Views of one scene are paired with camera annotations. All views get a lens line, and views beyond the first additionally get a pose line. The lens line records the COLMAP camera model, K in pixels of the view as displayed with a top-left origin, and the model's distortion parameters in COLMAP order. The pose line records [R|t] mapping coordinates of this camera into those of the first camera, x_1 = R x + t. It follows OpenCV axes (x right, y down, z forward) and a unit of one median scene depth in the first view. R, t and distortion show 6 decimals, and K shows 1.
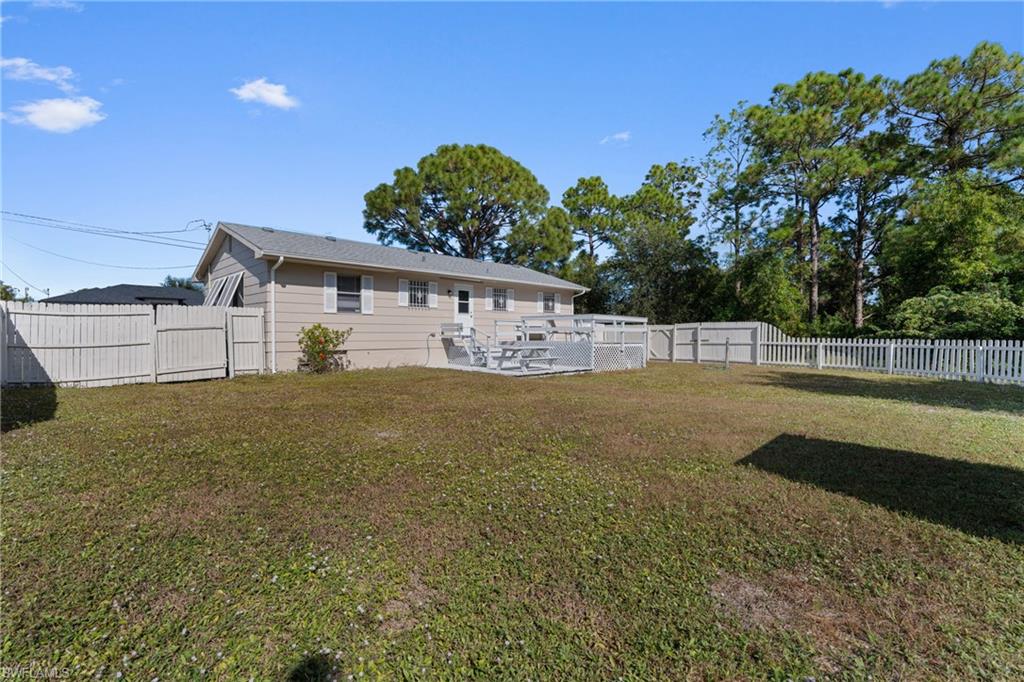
lens RADIAL K [[461.9, 0, 514.6], [0, 461.9, 339.3], [0, 0, 1]] dist [-0.001474, 0.000979]
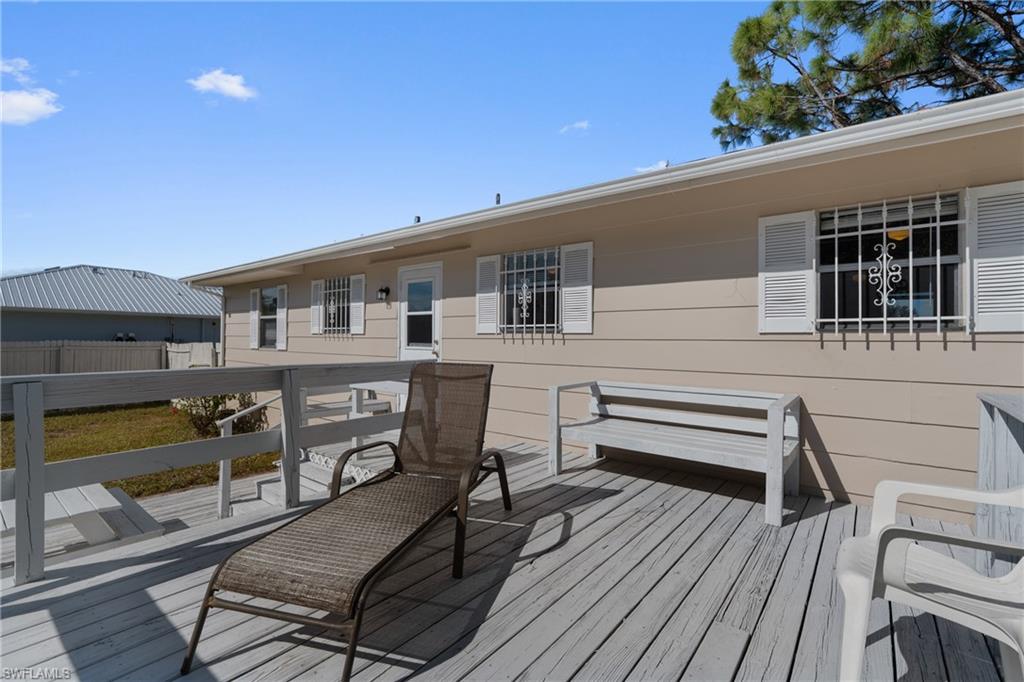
lens RADIAL K [[457.6, 0, 511.5], [0, 457.6, 335.8], [0, 0, 1]] dist [-0.010086, 0.000520]
pose [[0.105959, -0.011170, -0.994308, 0.246257], [-0.024810, 0.999596, -0.013874, -0.059639], [0.994061, 0.026139, 0.105639, 1.018059]]
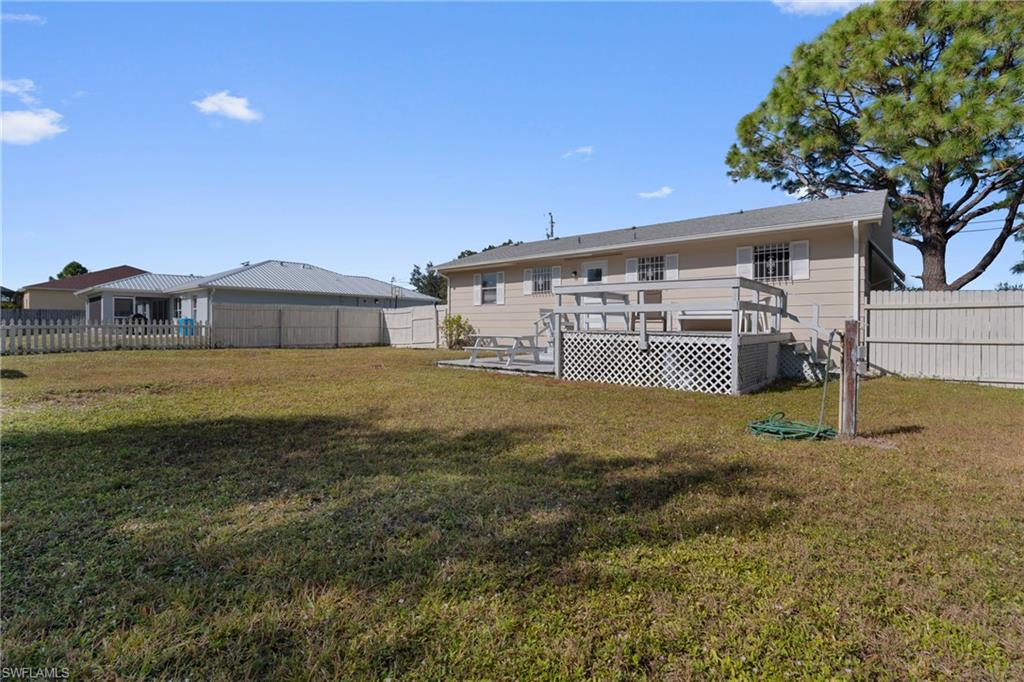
lens RADIAL K [[464.9, 0, 497.4], [0, 464.9, 322.8], [0, 0, 1]] dist [-0.032399, 0.000104]
pose [[0.041055, -0.010135, -0.999105, 0.700188], [-0.017640, 0.999785, -0.010867, 0.003542], [0.999001, 0.018071, 0.040867, 0.781262]]
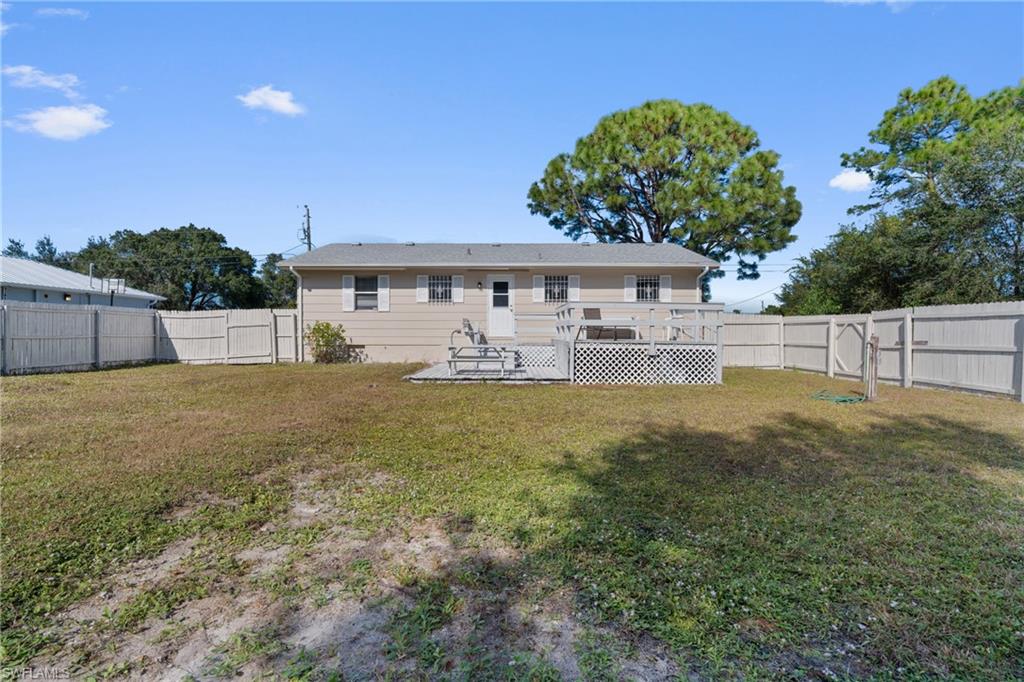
lens RADIAL K [[457.9, 0, 514.5], [0, 457.9, 342.6], [0, 0, 1]] dist [0.001242, -0.010259]
pose [[0.699309, 0.016151, -0.714637, 0.531021], [-0.009596, 0.999867, 0.013207, 0.000169], [0.714755, -0.002378, 0.699370, 0.396419]]
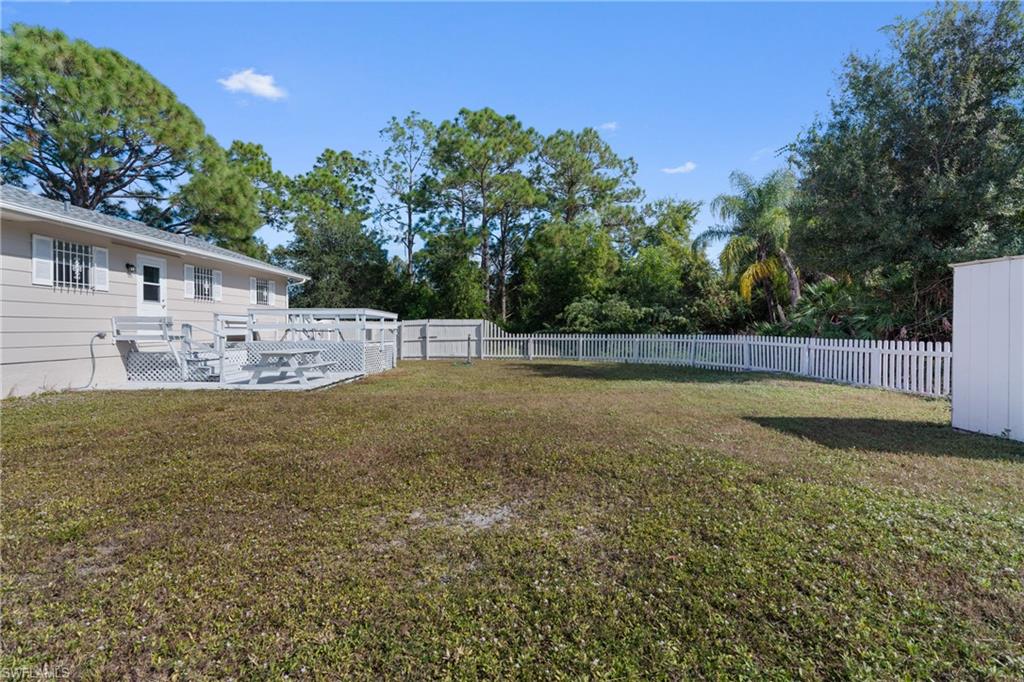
lens RADIAL K [[460.7, 0, 514.7], [0, 460.7, 332.4], [0, 0, 1]] dist [0.000205, 0.000674]
pose [[0.711052, -0.008418, 0.703089, -0.200299], [0.011726, 0.999931, 0.000113, -0.006820], [-0.703042, 0.008164, 0.711102, 0.178289]]
